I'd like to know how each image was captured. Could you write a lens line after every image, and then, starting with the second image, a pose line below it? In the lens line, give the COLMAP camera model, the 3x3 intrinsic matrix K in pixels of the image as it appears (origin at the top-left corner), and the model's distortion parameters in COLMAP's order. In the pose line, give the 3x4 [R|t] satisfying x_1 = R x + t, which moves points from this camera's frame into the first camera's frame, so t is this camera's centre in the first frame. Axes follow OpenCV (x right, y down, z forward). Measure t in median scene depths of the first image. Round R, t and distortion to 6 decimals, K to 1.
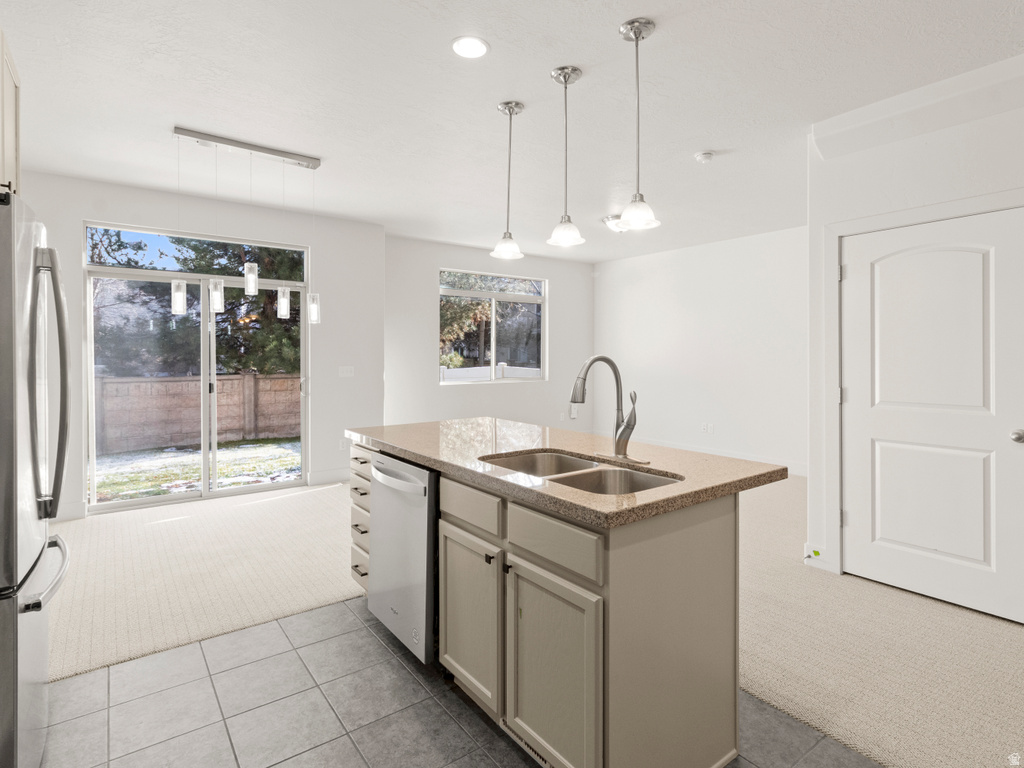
lens RADIAL K [[539.6, 0, 512.8], [0, 539.6, 359.7], [0, 0, 1]] dist [0.002108, 0.001894]
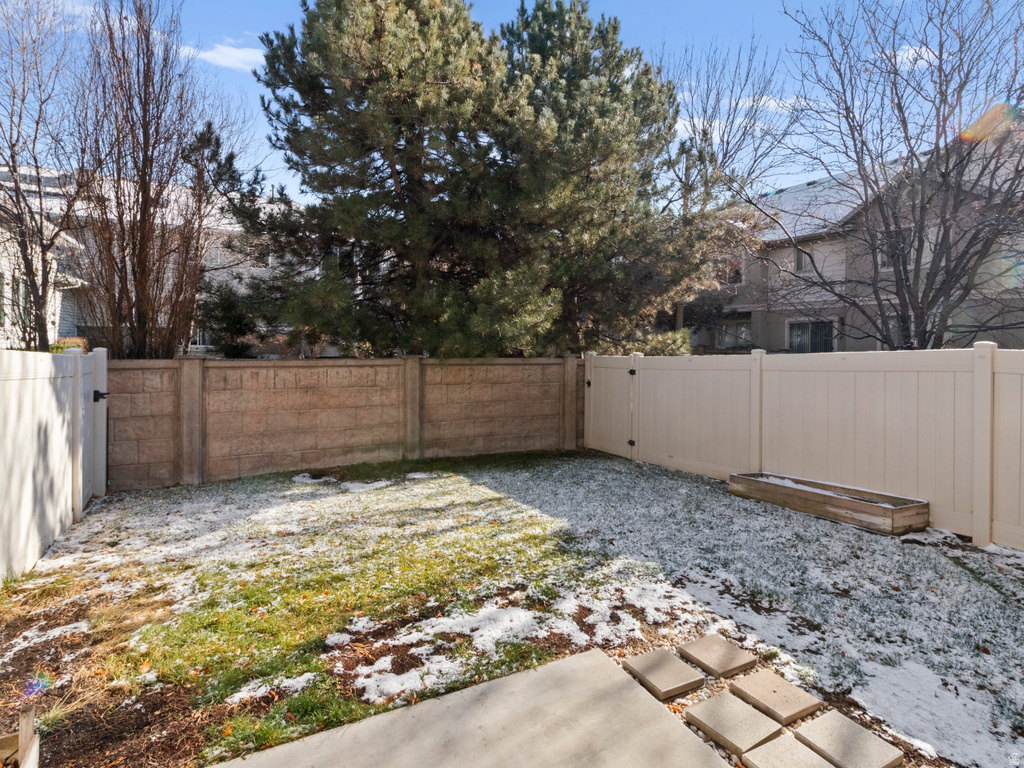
lens RADIAL K [[539.6, 0, 512.8], [0, 539.6, 359.7], [0, 0, 1]] dist [0.002108, 0.001894]
pose [[0.988705, 0.014928, -0.149131, -0.301970], [-0.012310, 0.999754, 0.018467, 0.017367], [0.149370, -0.016422, 0.988645, 0.421920]]
